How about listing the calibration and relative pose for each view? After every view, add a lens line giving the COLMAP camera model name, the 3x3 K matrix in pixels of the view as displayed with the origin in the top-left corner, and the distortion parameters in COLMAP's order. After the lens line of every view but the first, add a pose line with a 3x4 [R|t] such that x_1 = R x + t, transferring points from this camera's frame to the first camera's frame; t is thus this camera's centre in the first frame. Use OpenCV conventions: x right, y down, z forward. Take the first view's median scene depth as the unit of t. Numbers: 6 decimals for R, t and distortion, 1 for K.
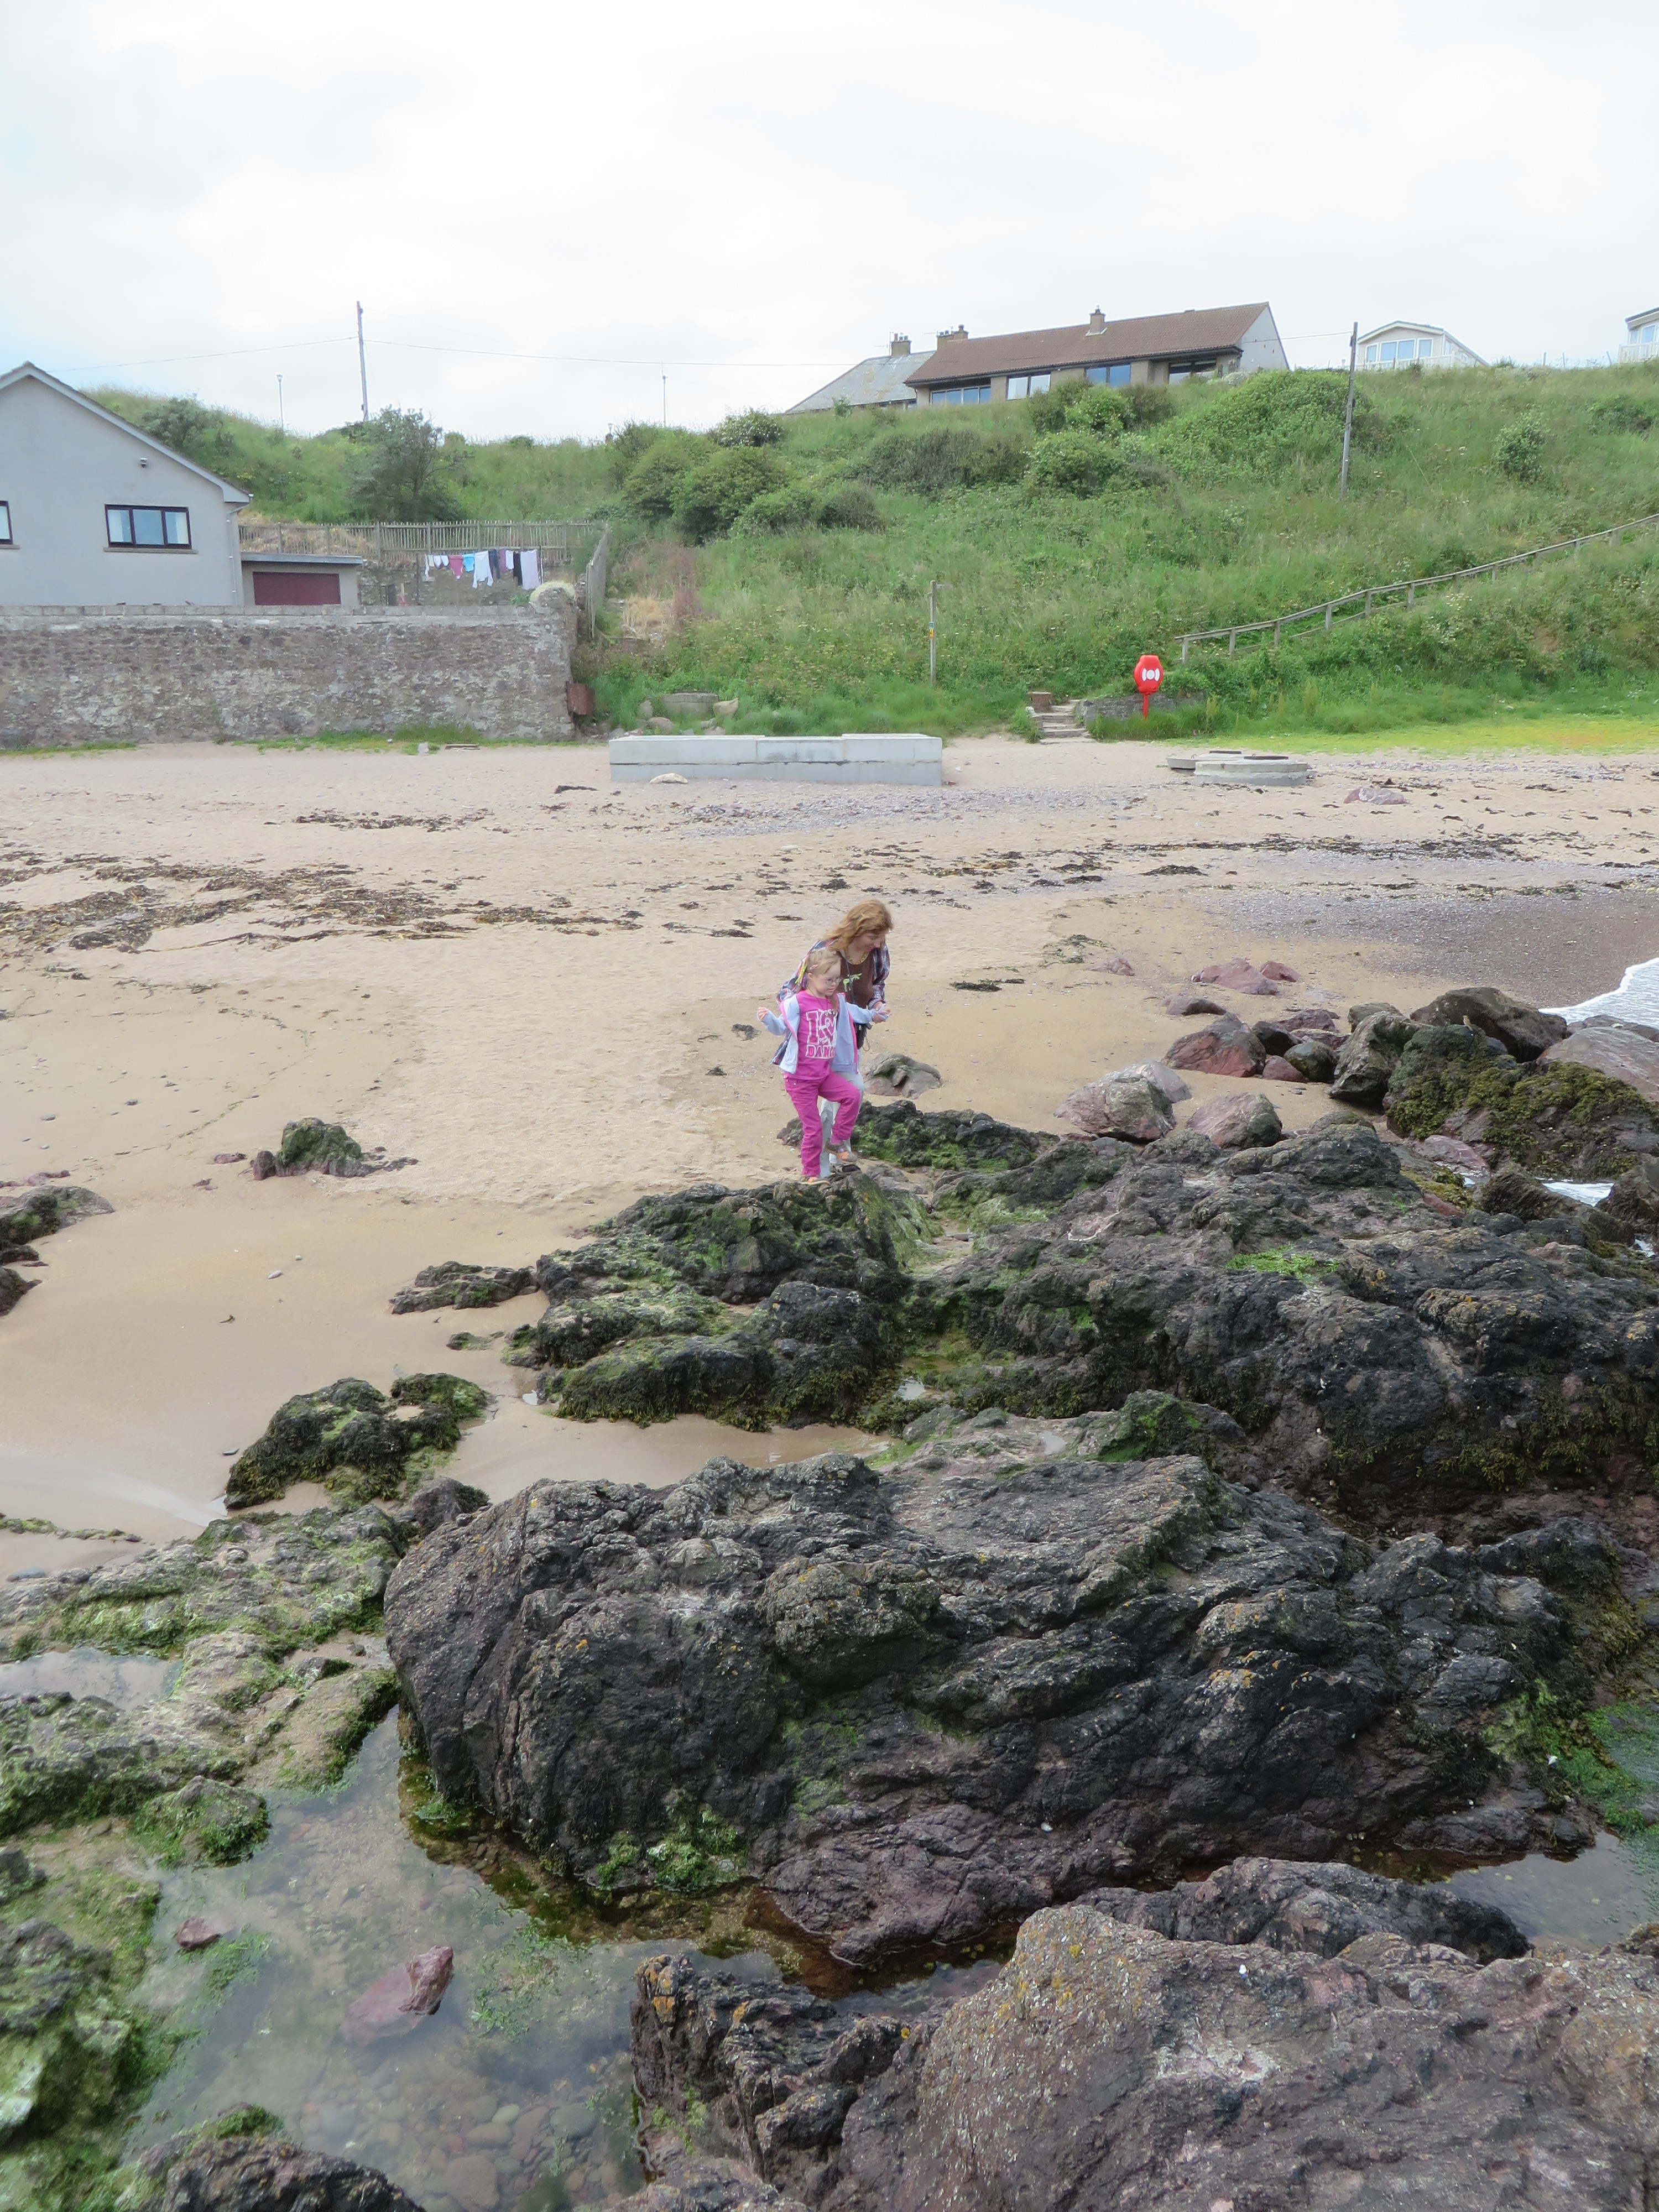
lens RADIAL K [[1601.5, 0, 829.5], [0, 1601.5, 1106.0], [0, 0, 1]] dist [-0.020810, -0.000151]
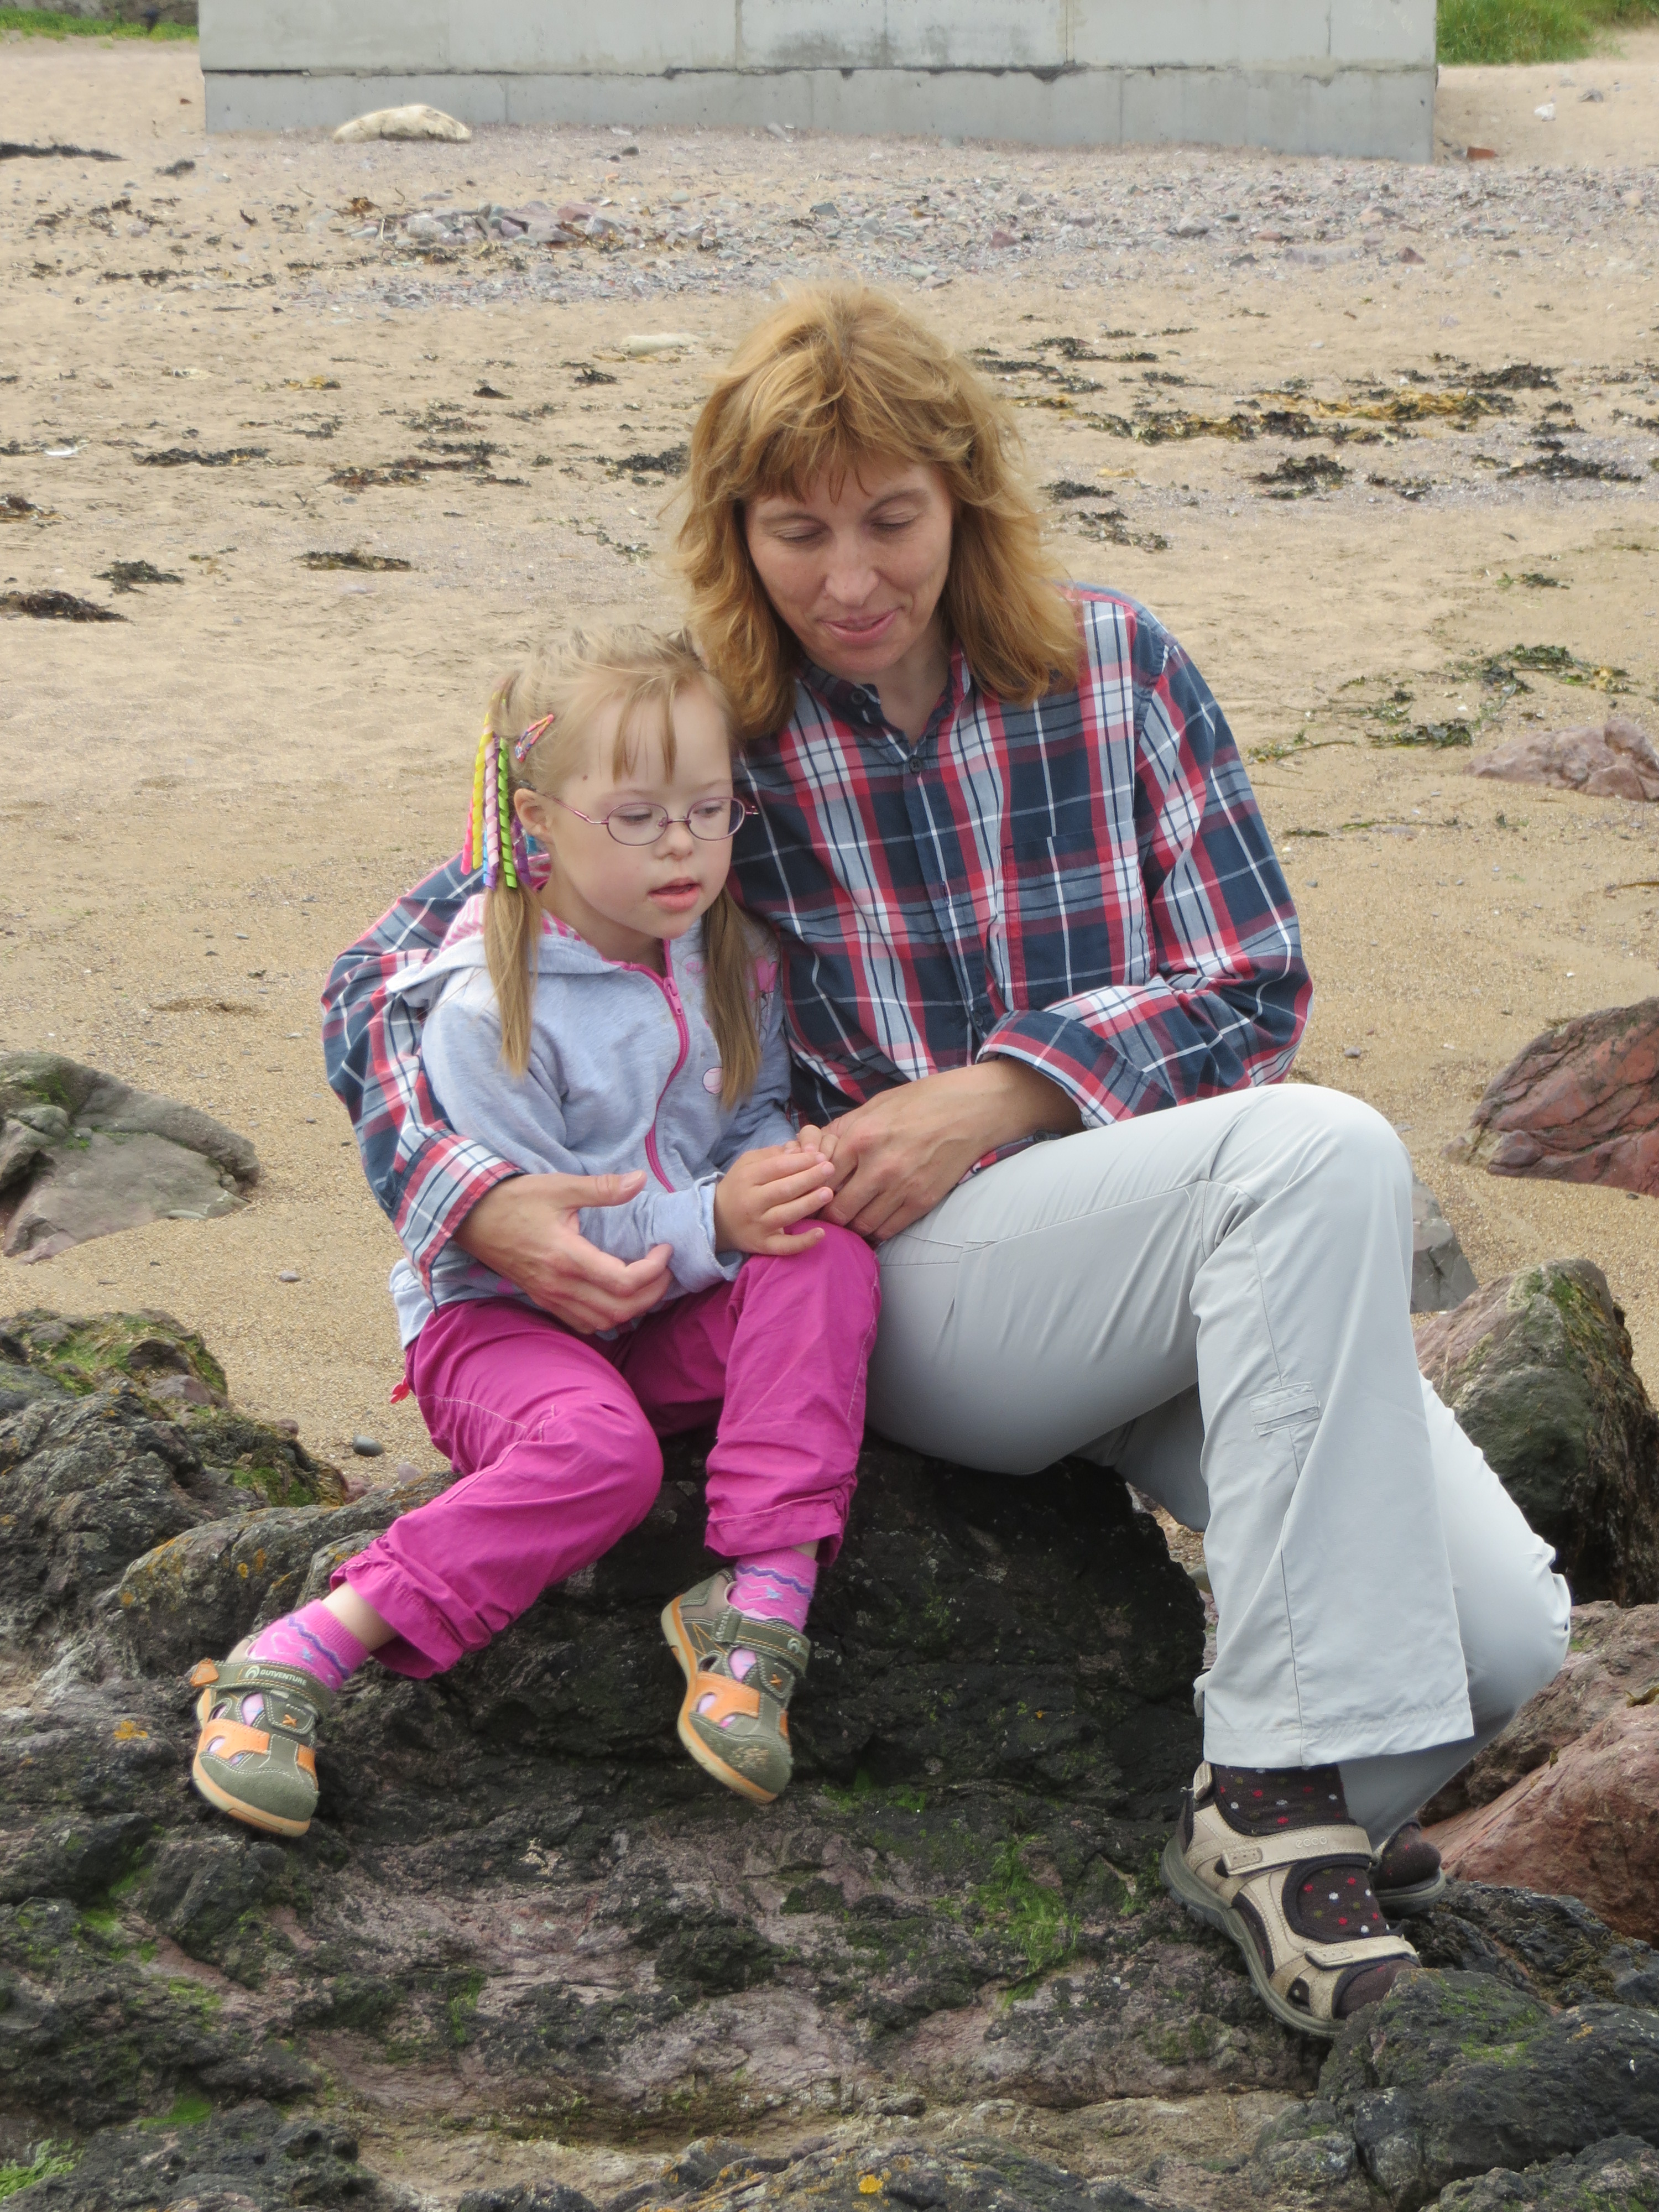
lens RADIAL K [[5556.6, 0, 829.9], [0, 5556.6, 1133.5], [0, 0, 1]] dist [-0.076138, 0.340487]
pose [[0.993551, 0.026133, -0.110336, 0.066457], [-0.031115, 0.998561, -0.043678, 0.002031], [0.109036, 0.046829, 0.992934, 0.080750]]
